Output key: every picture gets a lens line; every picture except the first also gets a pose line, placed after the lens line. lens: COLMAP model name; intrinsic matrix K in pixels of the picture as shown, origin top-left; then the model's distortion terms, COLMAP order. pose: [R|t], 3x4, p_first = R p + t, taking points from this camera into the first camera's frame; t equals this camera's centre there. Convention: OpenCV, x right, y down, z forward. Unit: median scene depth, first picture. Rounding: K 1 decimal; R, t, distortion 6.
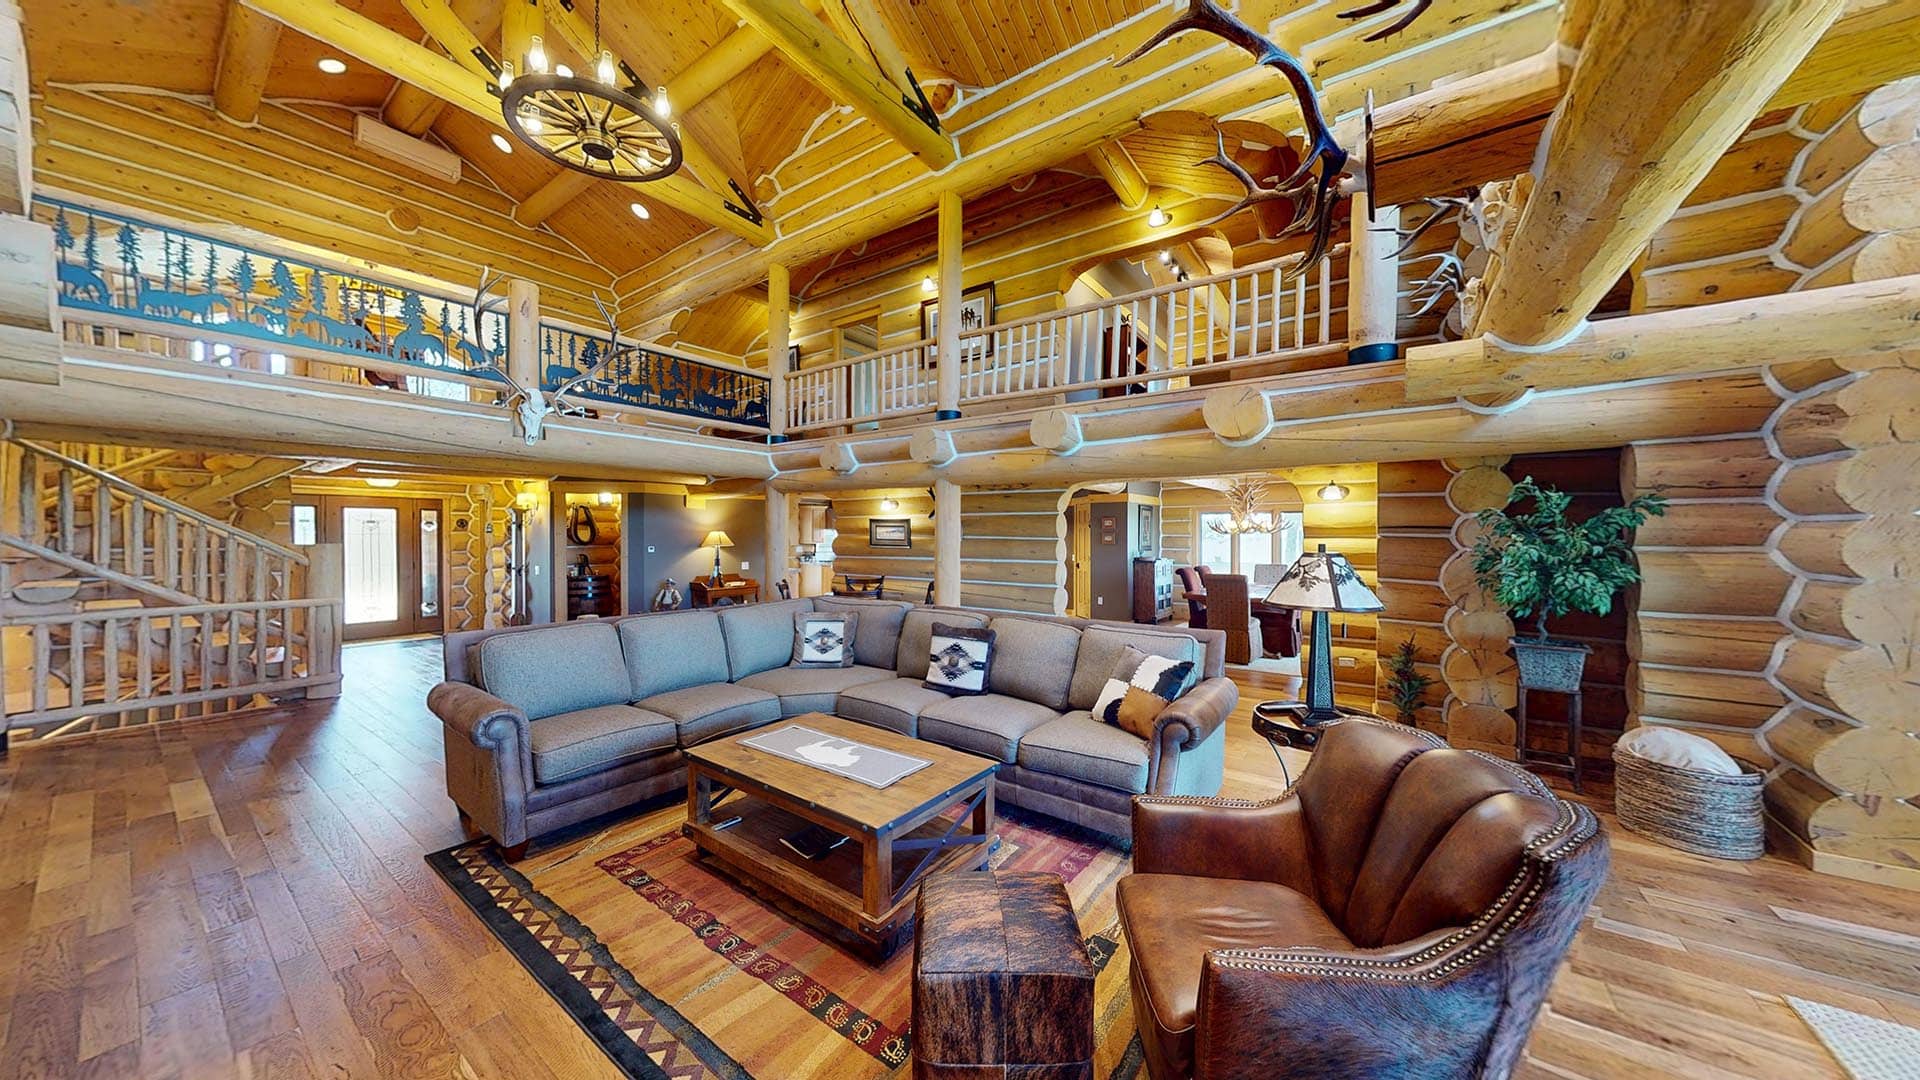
lens RADIAL K [[608.8, 0, 956.8], [0, 608.8, 542.7], [0, 0, 1]] dist [0.001194, 0.000134]
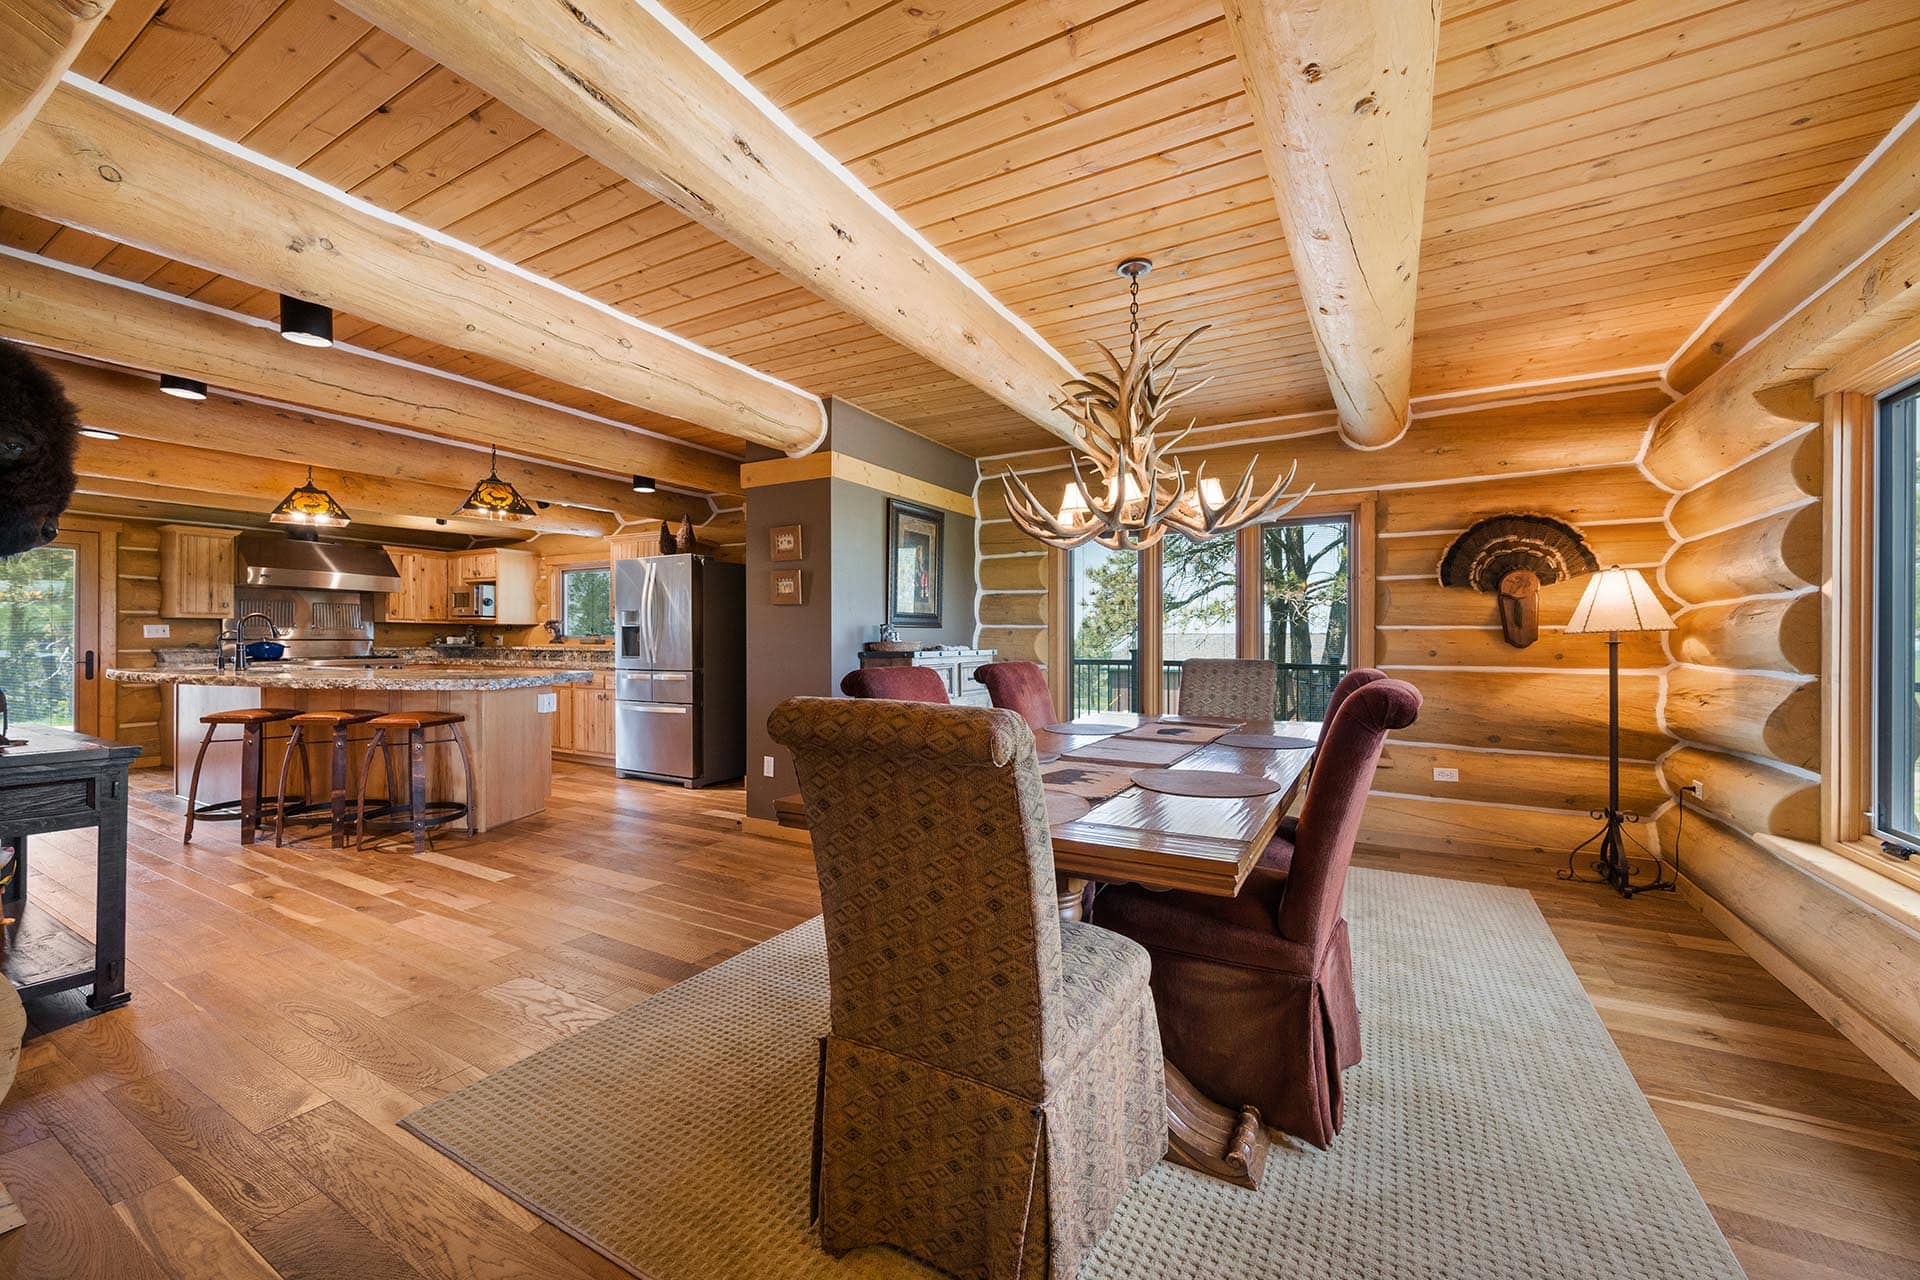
lens RADIAL K [[757.7, 0, 959.7], [0, 757.7, 641.3], [0, 0, 1]] dist [-0.003818, -0.000281]
pose [[0.994805, -0.000196, 0.101802, 0.375329], [0.000951, 0.999972, -0.007371, 0.032990], [-0.101798, 0.007430, 0.994777, 0.696766]]
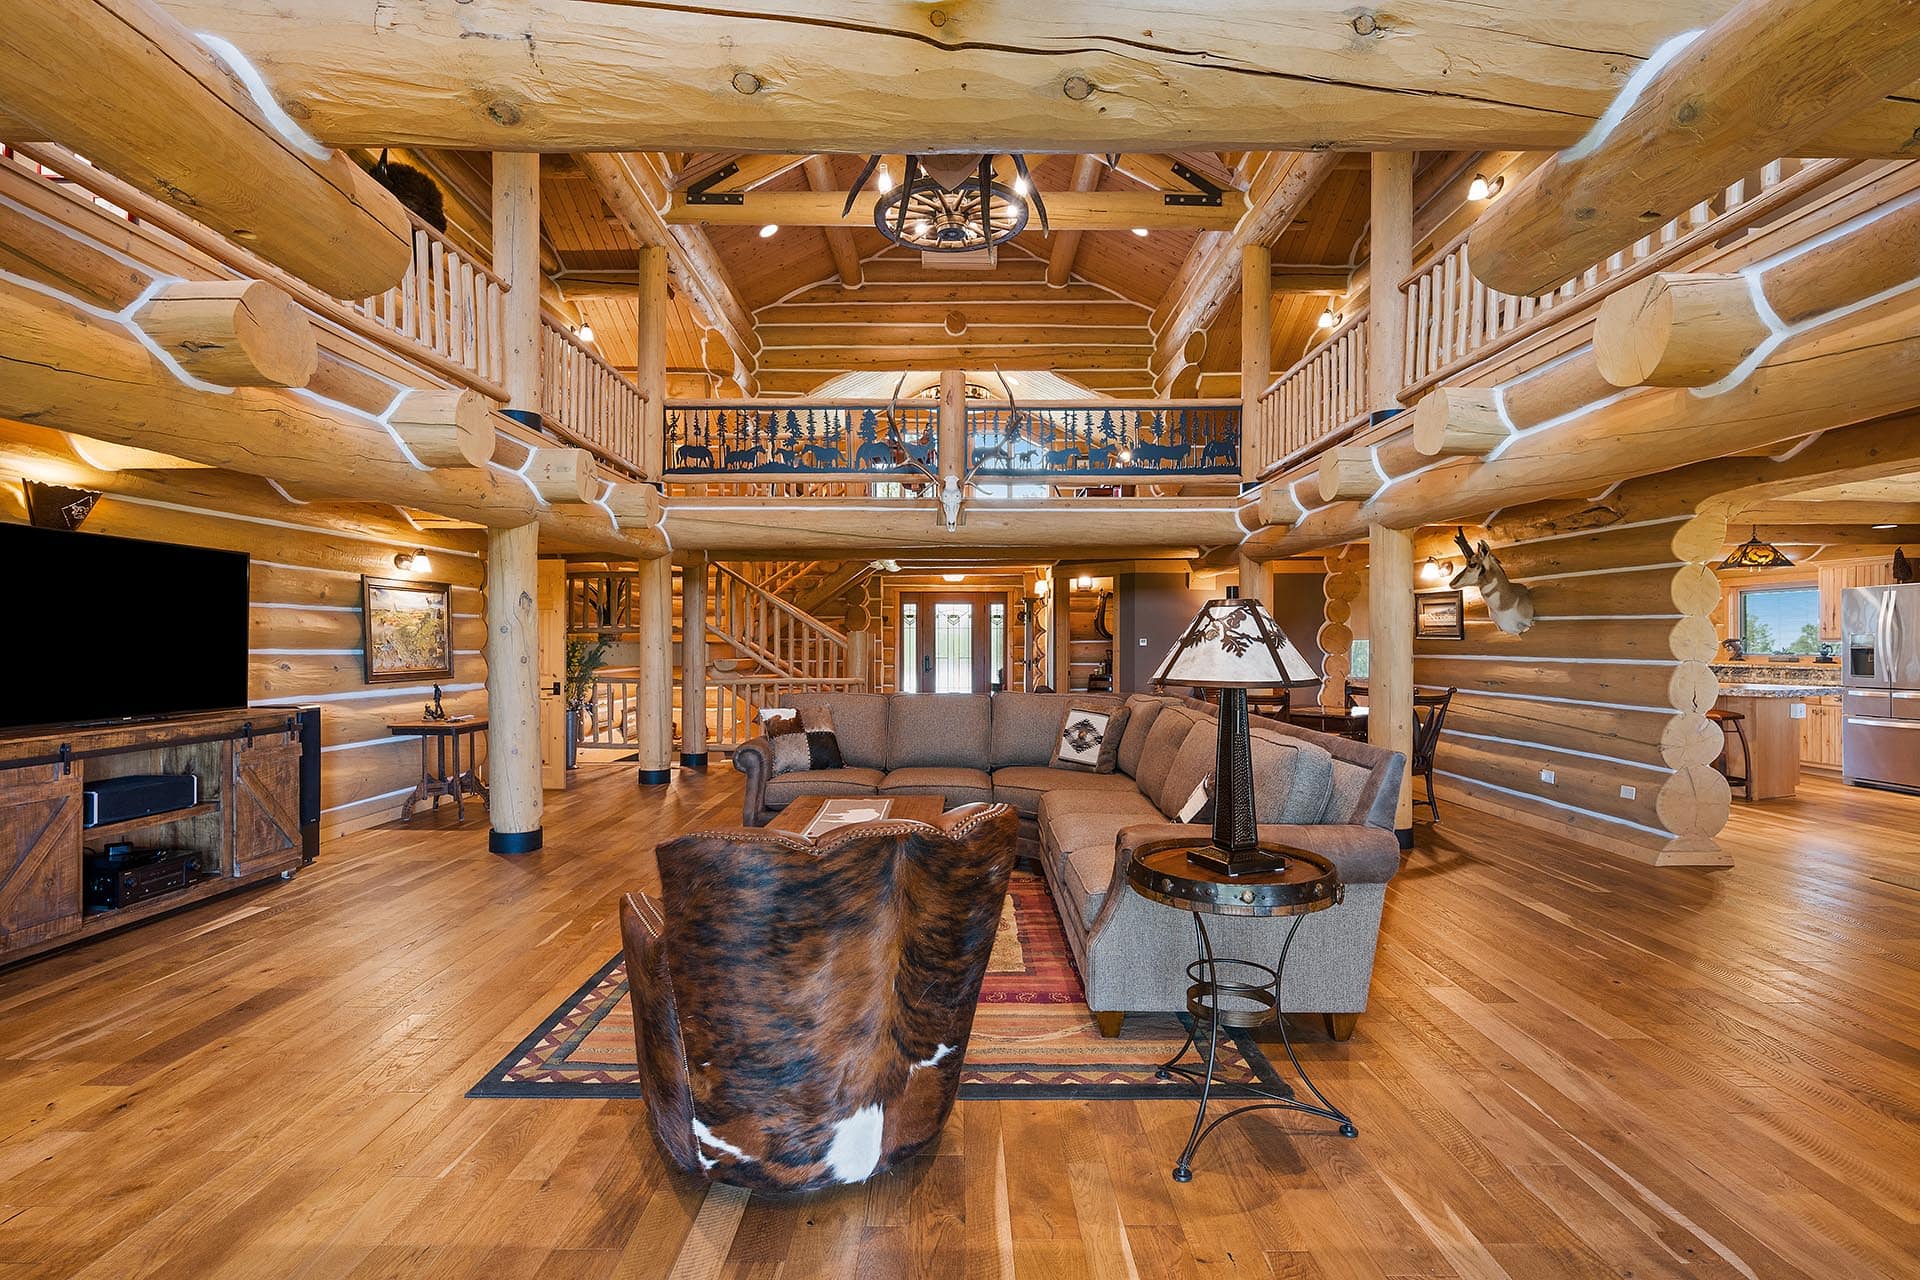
lens RADIAL K [[948.6, 0, 957.0], [0, 948.6, 645.8], [0, 0, 1]] dist [0.003995, 0.000940]
pose [[0.583867, 0.003321, -0.811843, 0.394991], [-0.010769, 0.999935, -0.003655, 0.023931], [0.811778, 0.010877, 0.583865, 0.061919]]
